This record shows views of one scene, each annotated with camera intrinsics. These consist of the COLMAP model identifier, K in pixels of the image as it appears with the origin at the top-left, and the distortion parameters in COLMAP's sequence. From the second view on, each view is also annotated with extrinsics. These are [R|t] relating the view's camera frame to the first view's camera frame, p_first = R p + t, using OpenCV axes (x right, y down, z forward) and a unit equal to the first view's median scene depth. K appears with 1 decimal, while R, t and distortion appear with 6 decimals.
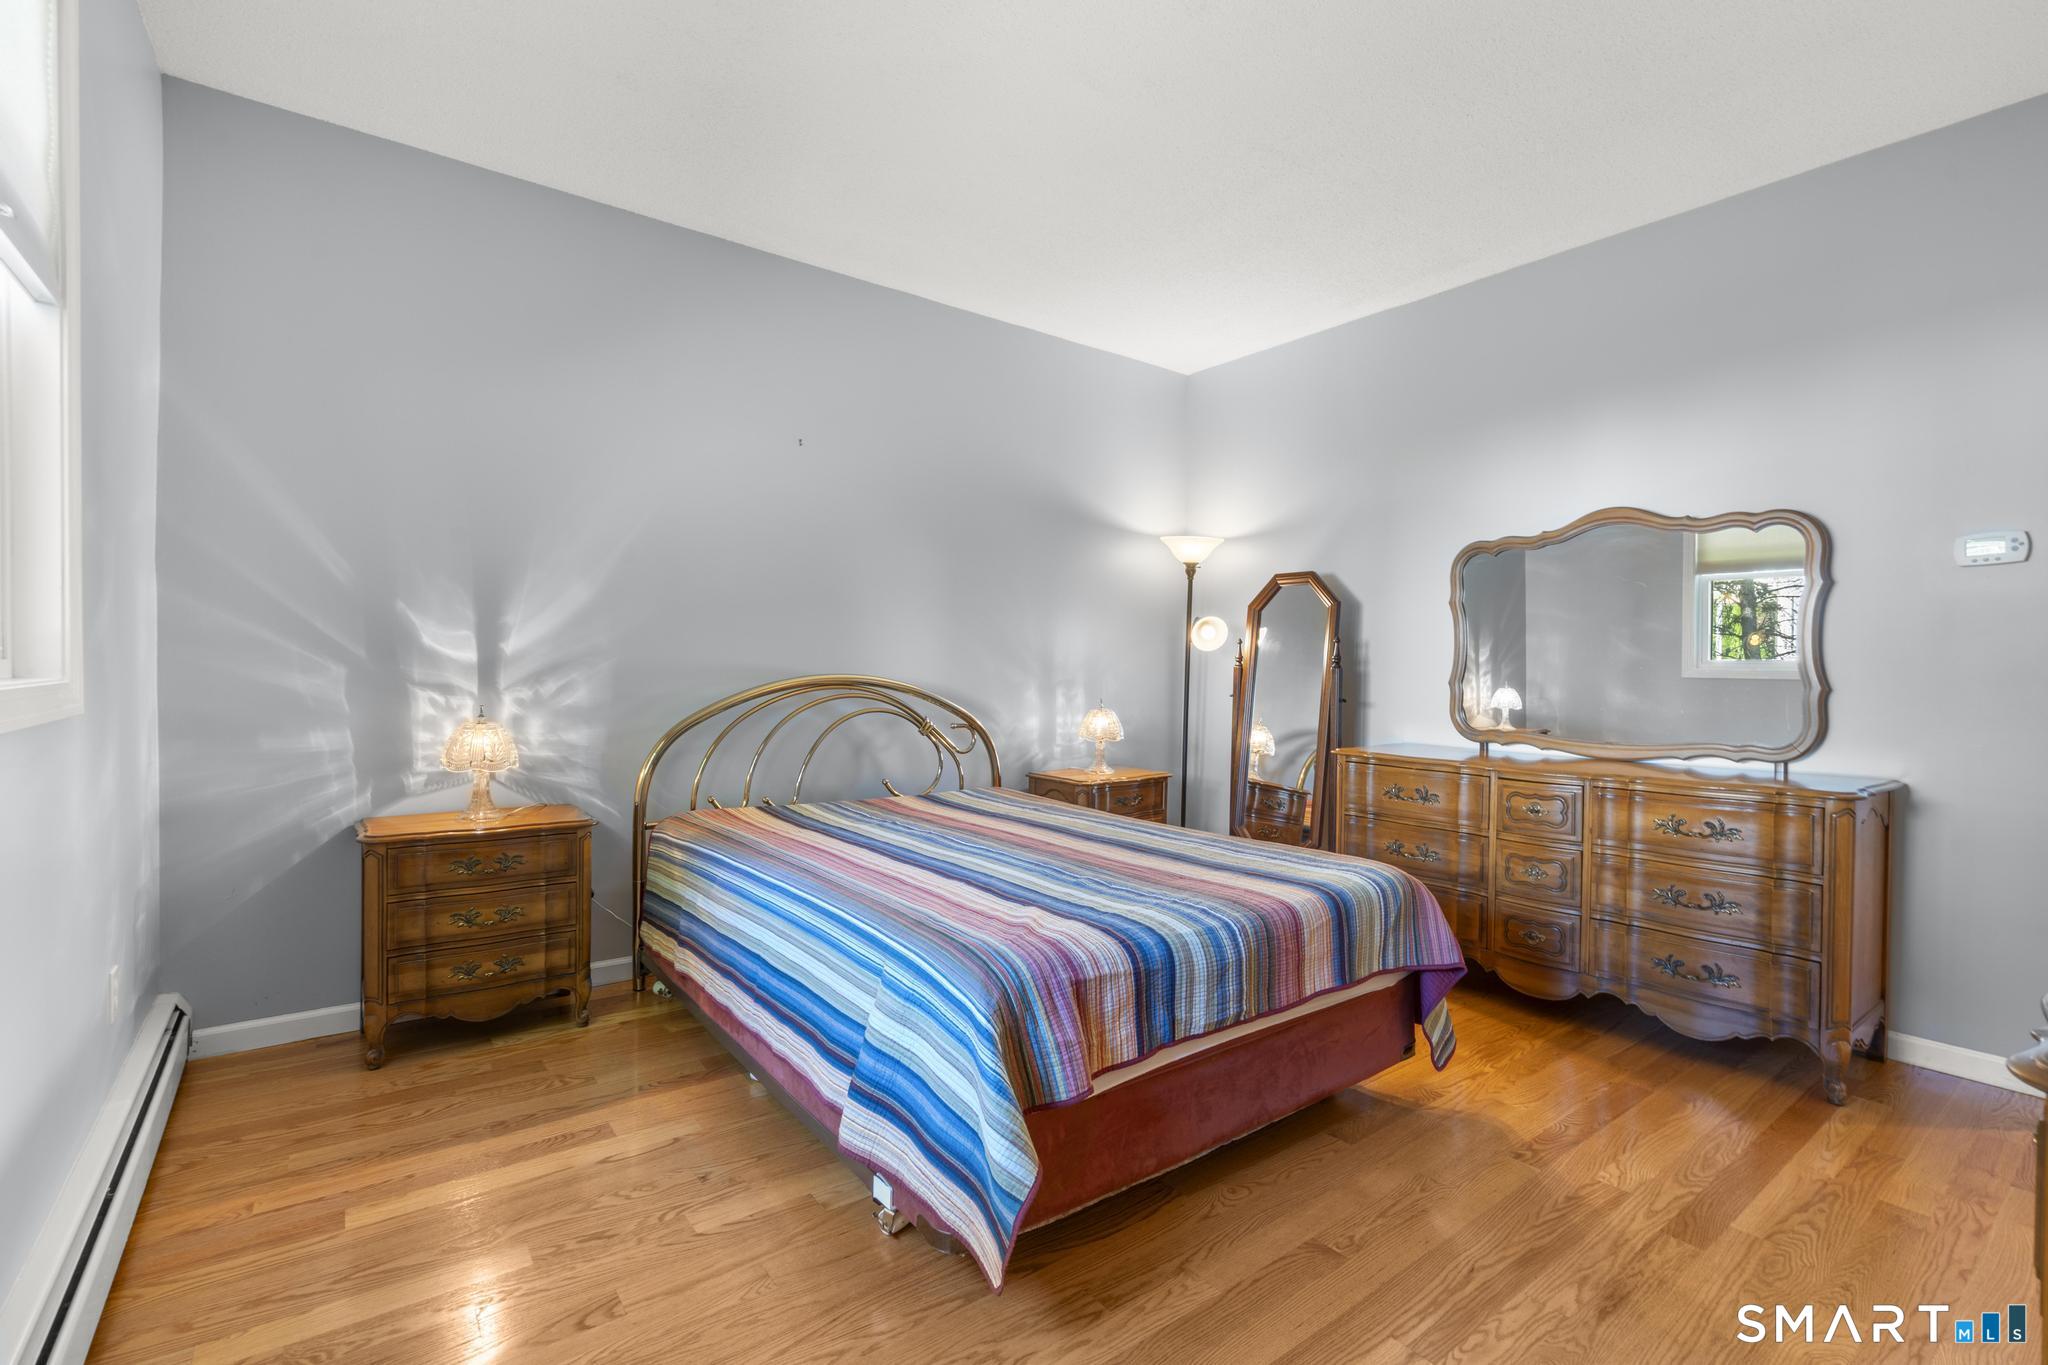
lens RADIAL K [[917.8, 0, 1022.2], [0, 917.8, 671.0], [0, 0, 1]] dist [-0.008036, 0.002578]
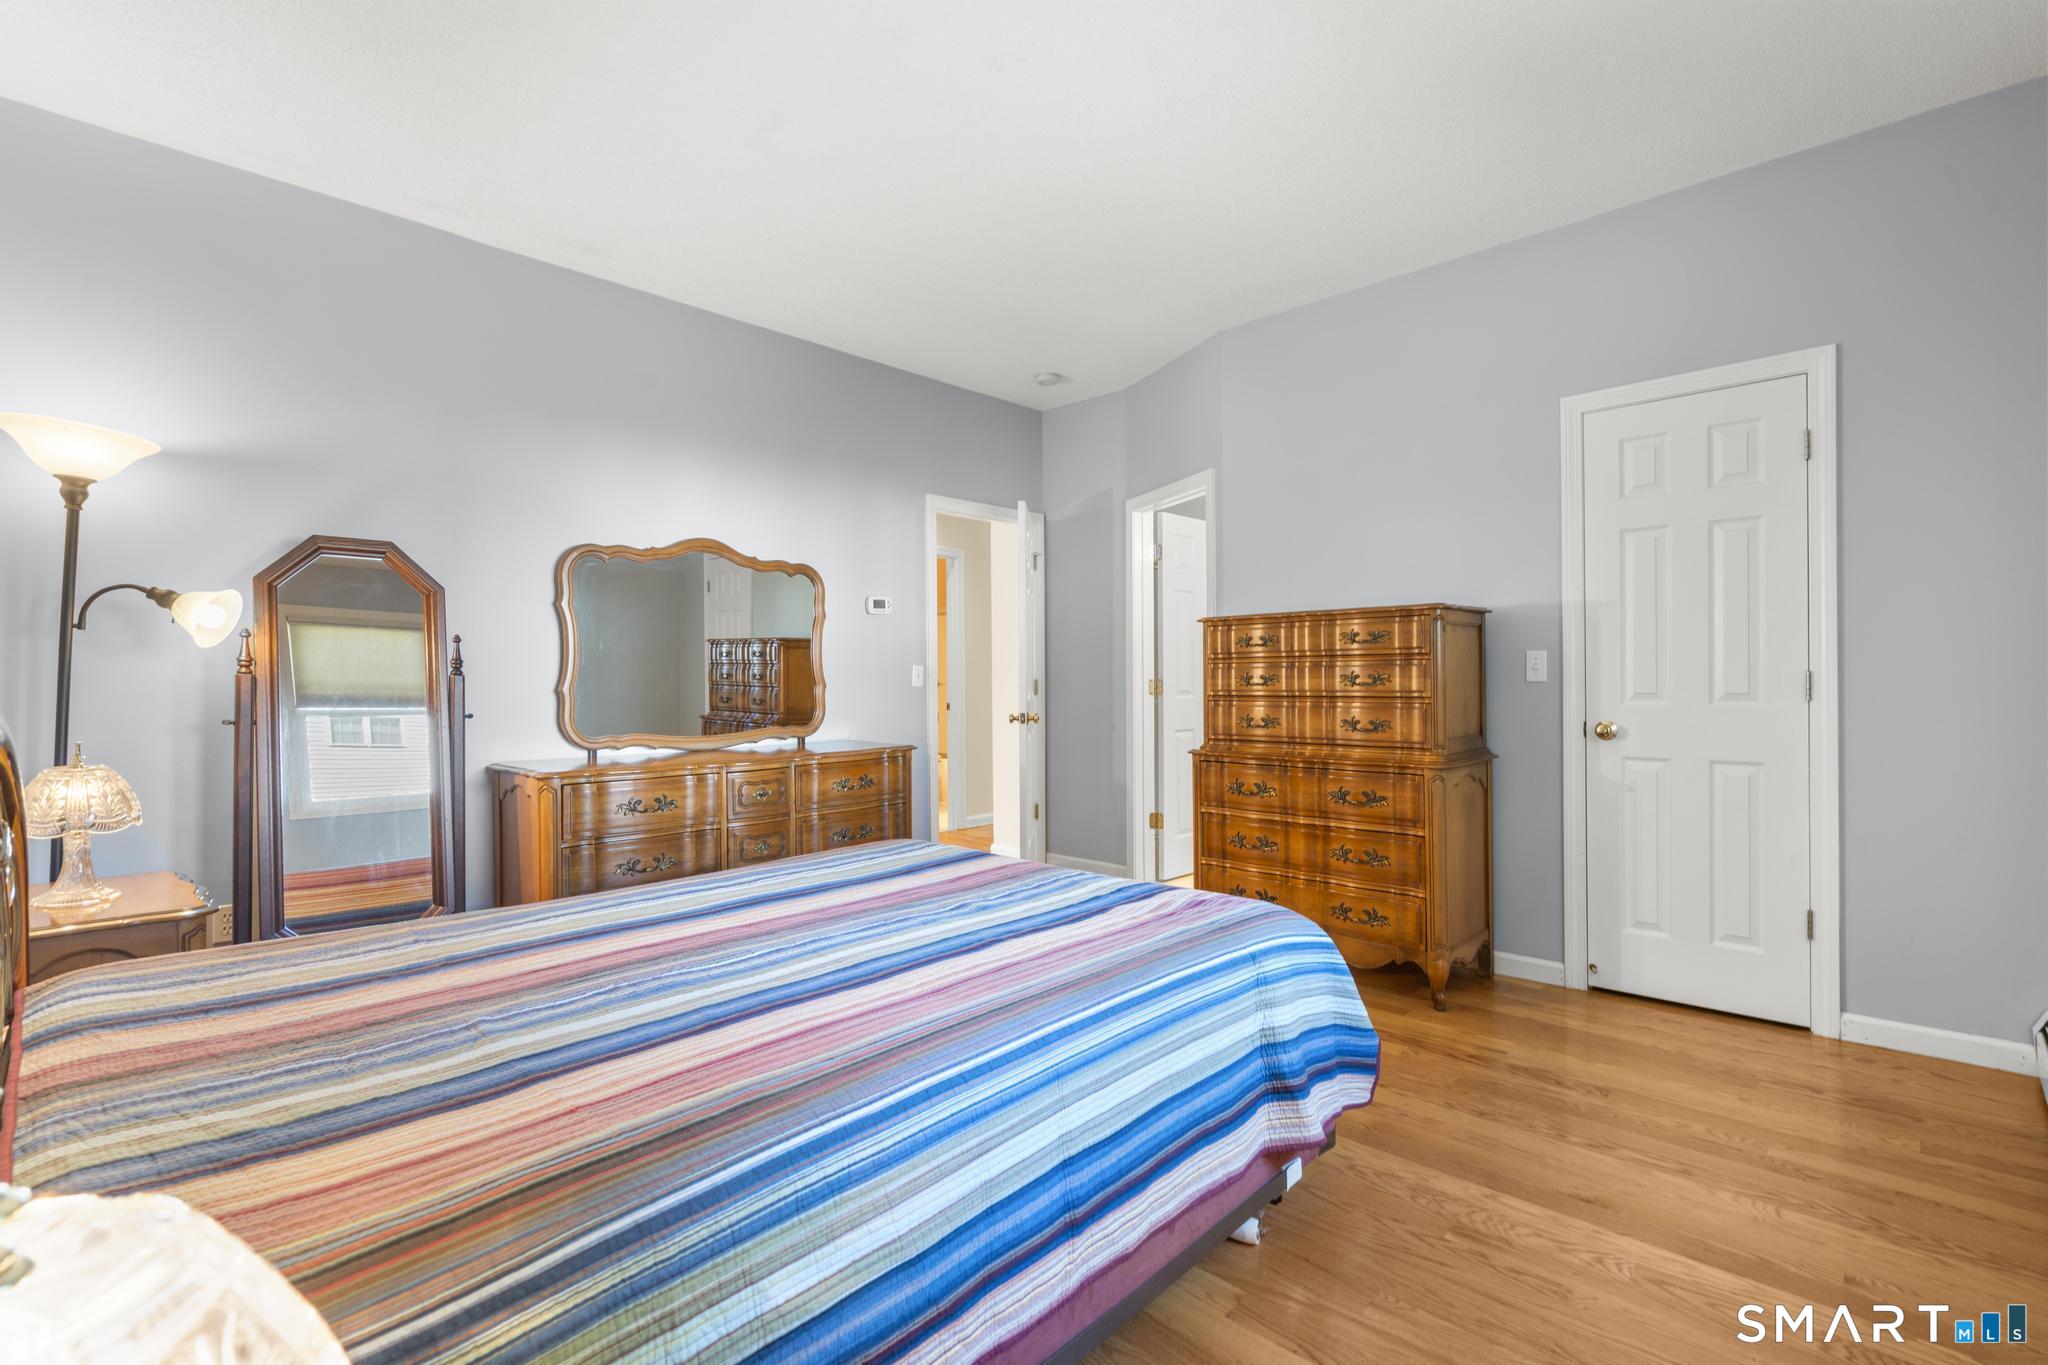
lens RADIAL K [[917.8, 0, 1022.1], [0, 917.8, 688.4], [0, 0, 1]] dist [-0.008036, 0.002578]
pose [[-0.158441, -0.018099, 0.987203, -0.559161], [0.009015, 0.999764, 0.019776, -0.003322], [-0.987327, 0.012033, -0.158240, 0.727503]]
